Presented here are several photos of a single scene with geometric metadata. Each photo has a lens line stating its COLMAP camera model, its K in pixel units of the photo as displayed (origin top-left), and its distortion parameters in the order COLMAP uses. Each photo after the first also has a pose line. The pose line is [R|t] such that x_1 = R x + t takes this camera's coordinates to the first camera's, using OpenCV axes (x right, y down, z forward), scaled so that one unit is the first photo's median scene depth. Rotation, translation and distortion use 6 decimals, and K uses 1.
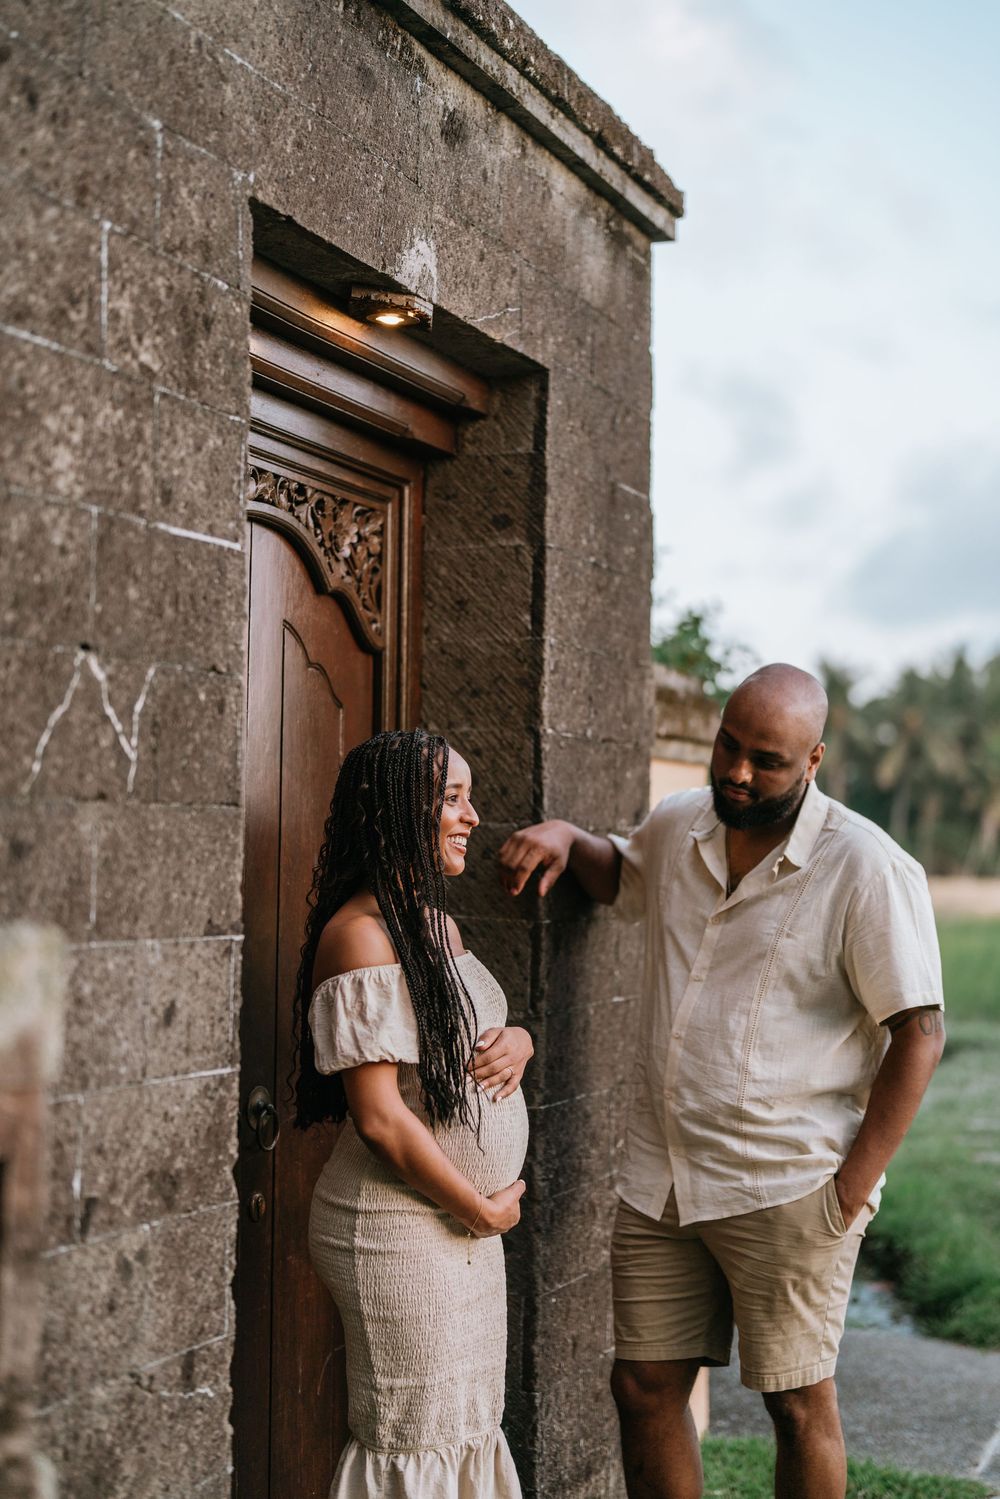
lens RADIAL K [[2108.7, 0, 500.0], [0, 2108.7, 749.5], [0, 0, 1]] dist [-0.016042, 0.239321]
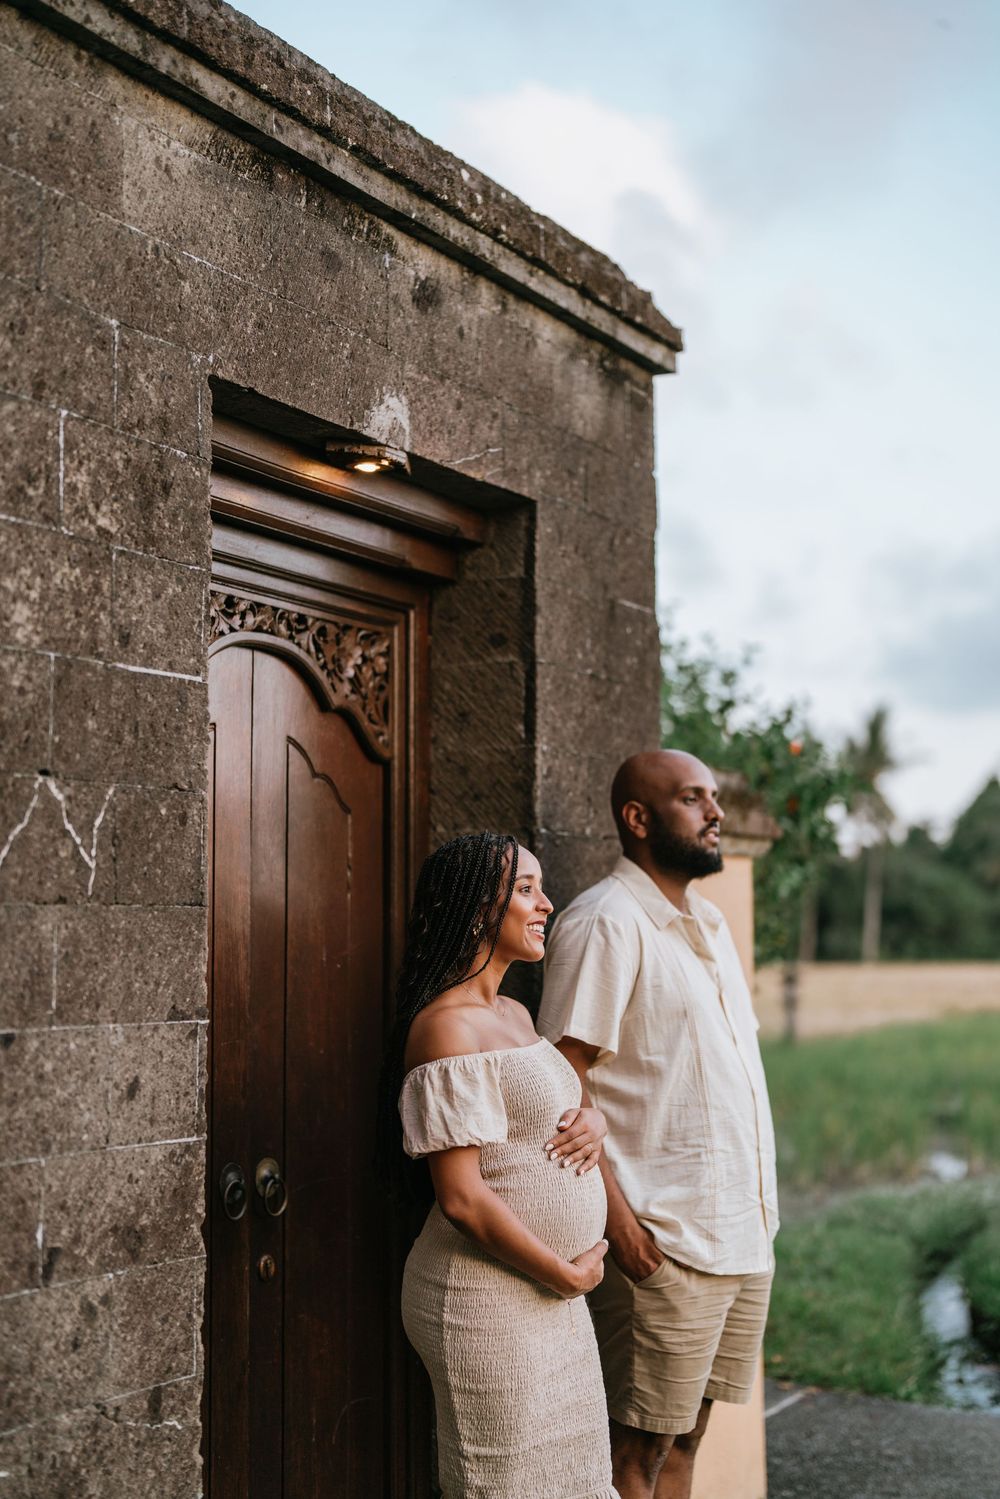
lens RADIAL K [[2108.7, 0, 500.0], [0, 2108.7, 749.5], [0, 0, 1]] dist [-0.016042, 0.239321]
pose [[0.995488, -0.023603, -0.091909, 0.145349], [0.019609, 0.998834, -0.044119, -0.004250], [0.092844, 0.042118, 0.994790, -0.125561]]
